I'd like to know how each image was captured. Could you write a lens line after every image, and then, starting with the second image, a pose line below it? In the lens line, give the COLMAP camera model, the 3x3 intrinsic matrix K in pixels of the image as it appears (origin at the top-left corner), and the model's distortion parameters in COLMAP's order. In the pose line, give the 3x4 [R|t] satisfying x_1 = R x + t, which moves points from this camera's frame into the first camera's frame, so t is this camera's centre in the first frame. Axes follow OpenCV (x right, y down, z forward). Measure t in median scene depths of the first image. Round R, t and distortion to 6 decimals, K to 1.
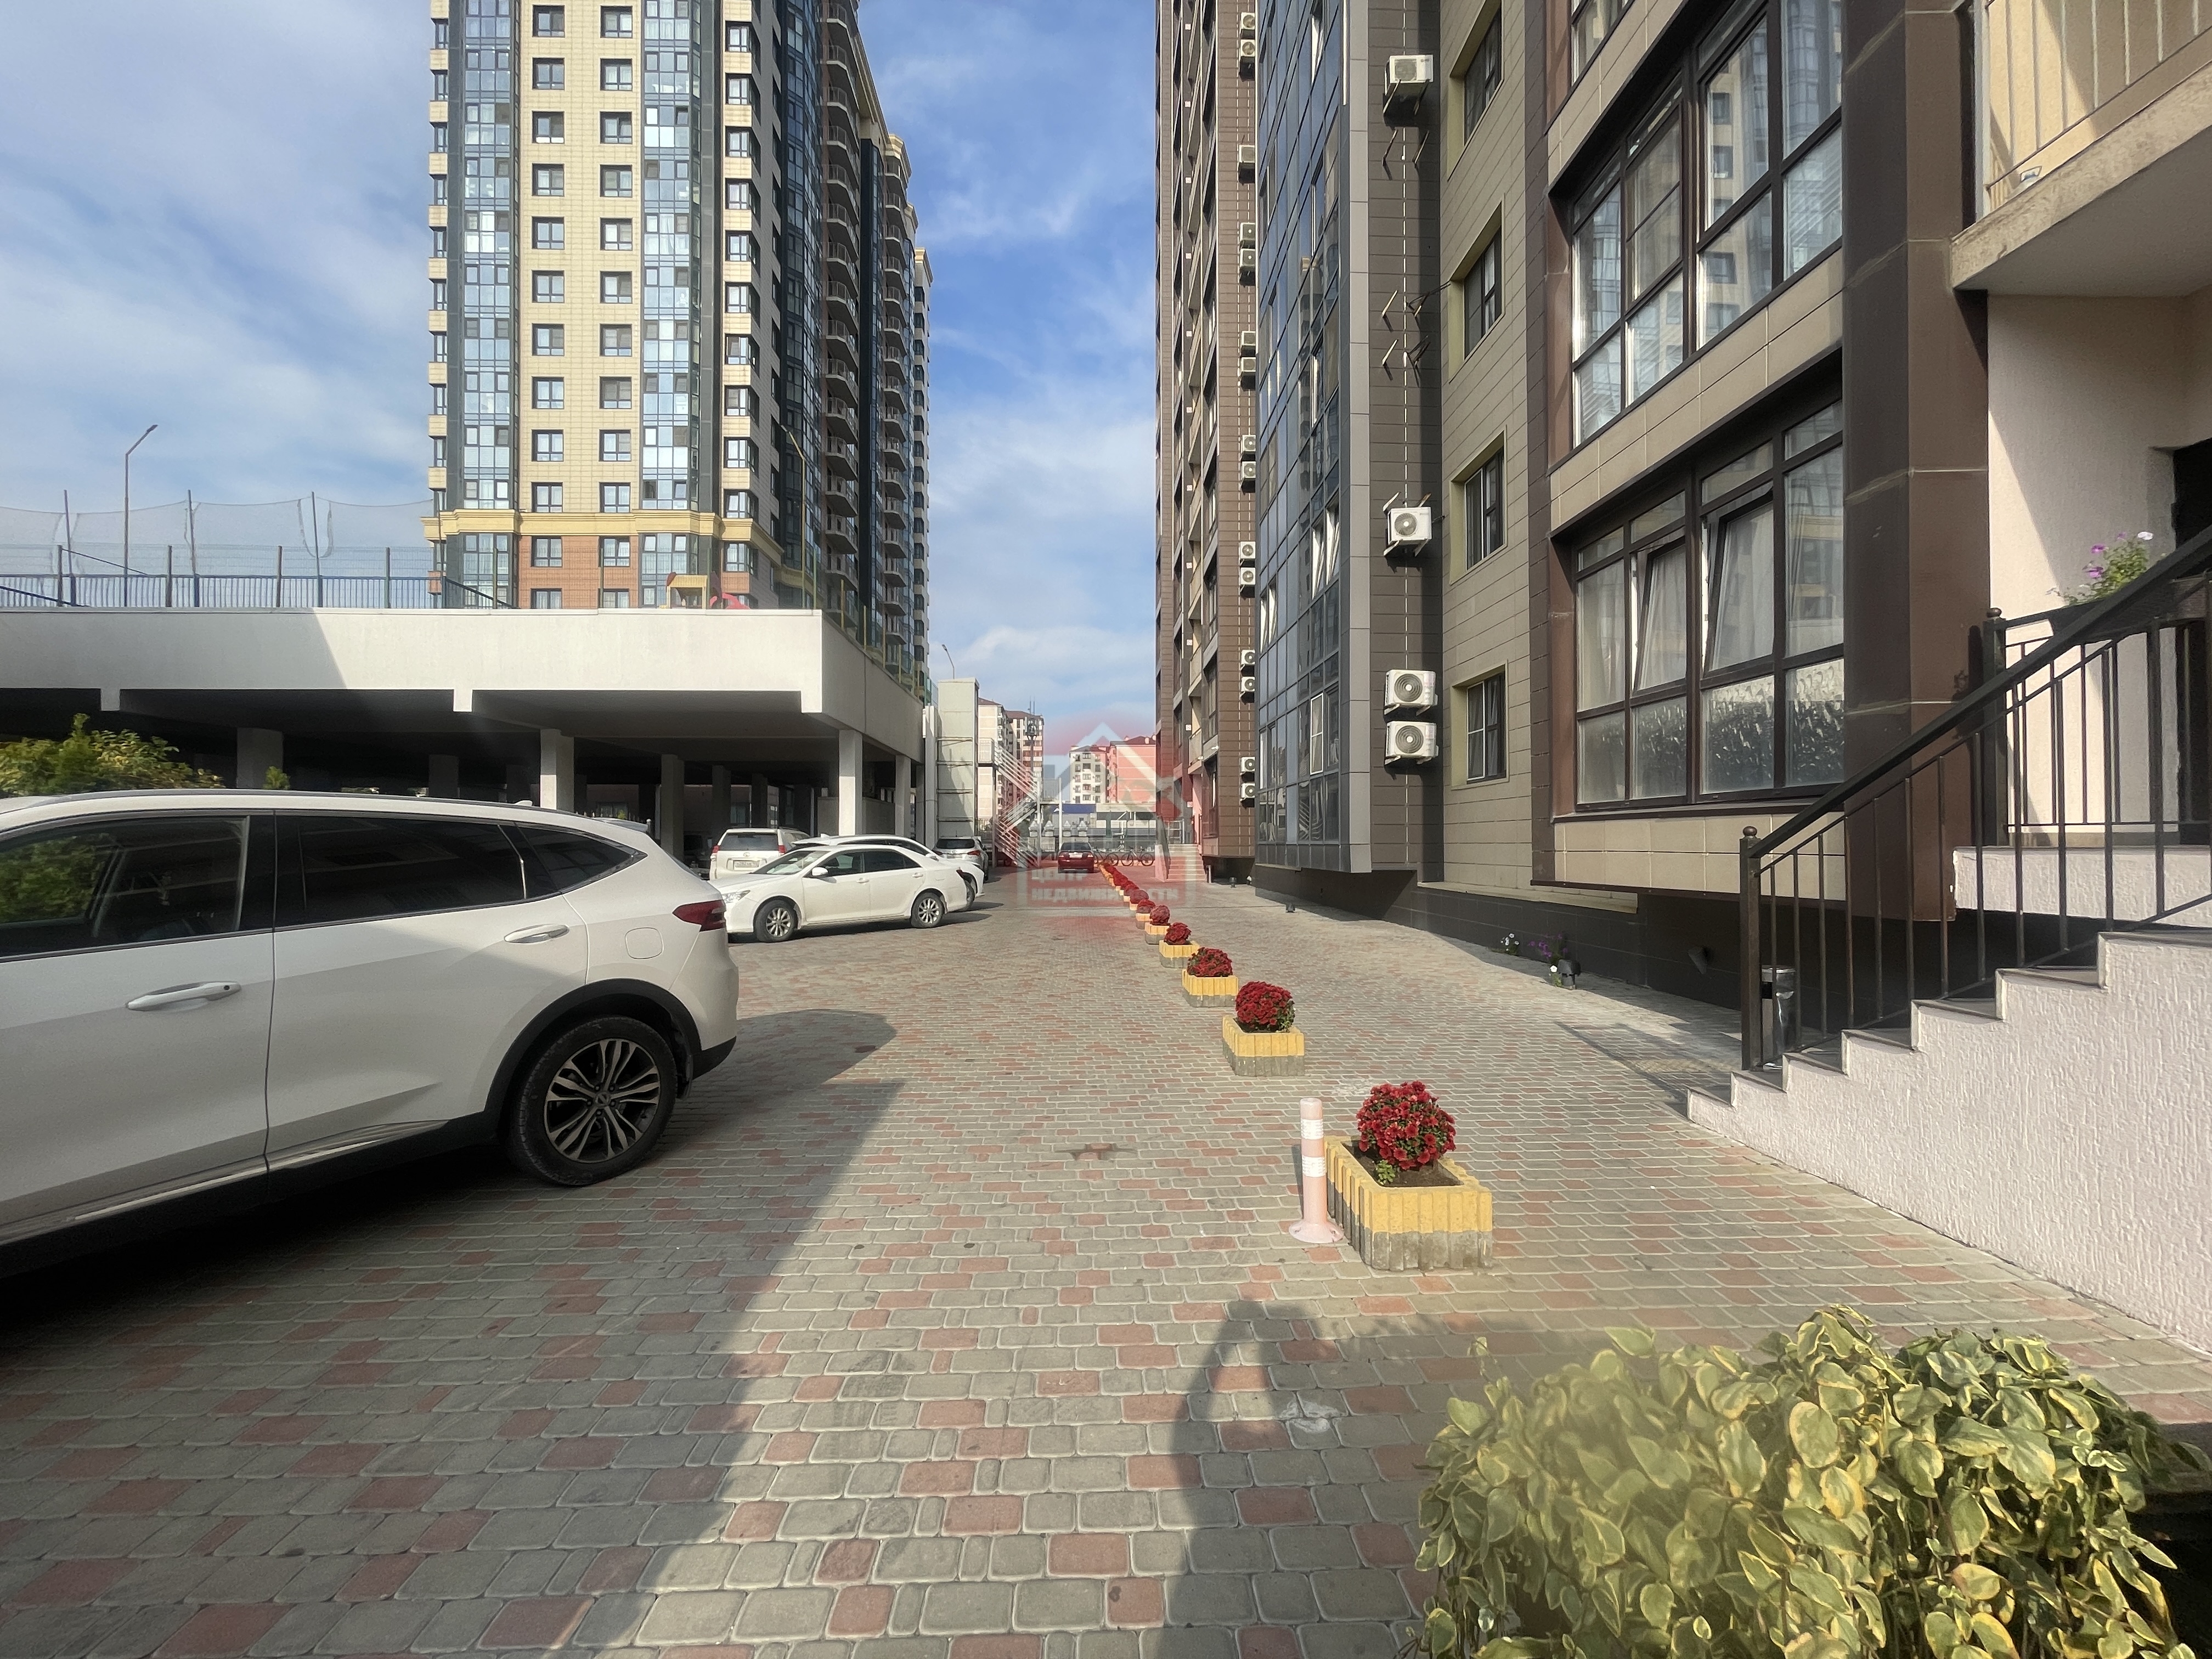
lens RADIAL K [[884.3, 0, 1093.5], [0, 884.3, 840.3], [0, 0, 1]] dist [-0.004252, -0.000782]
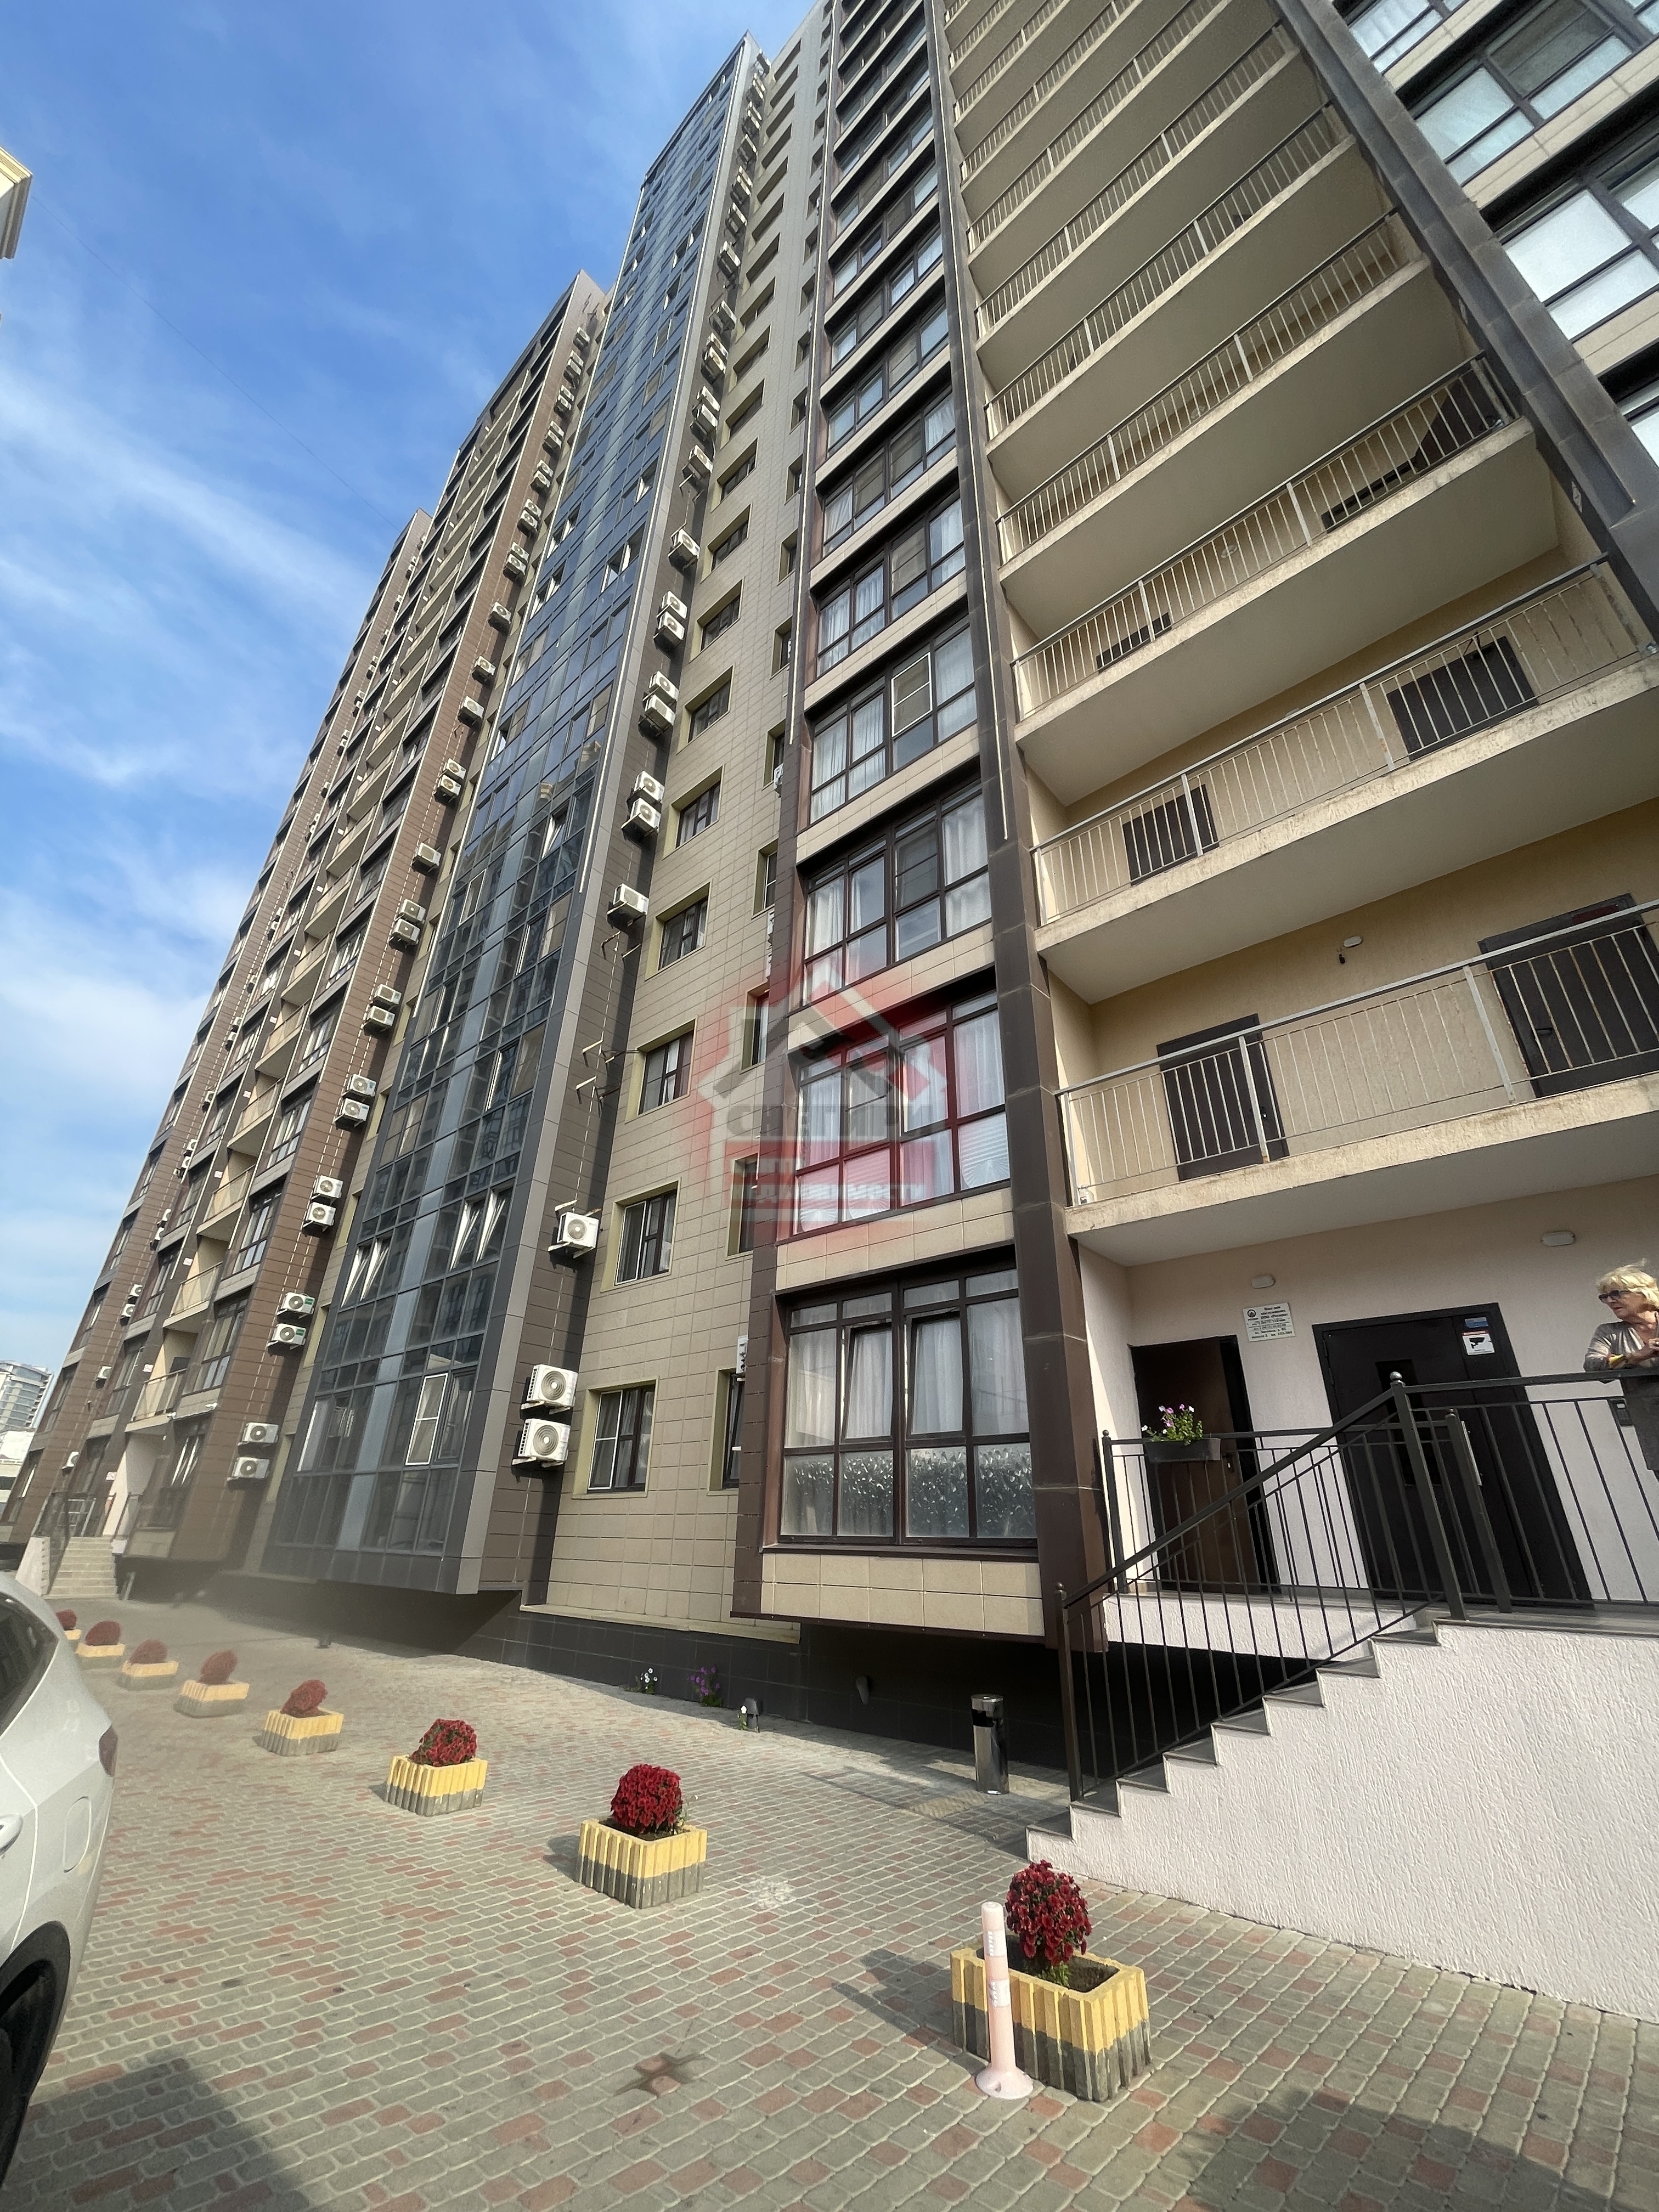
lens RADIAL K [[884.3, 0, 829.5], [0, 884.3, 1106.0], [0, 0, 1]] dist [-0.004252, -0.000782]
pose [[0.682818, 0.347016, 0.642915, -0.326886], [-0.030504, 0.892770, -0.449478, -0.024641], [-0.729952, 0.287300, 0.620185, 0.097519]]
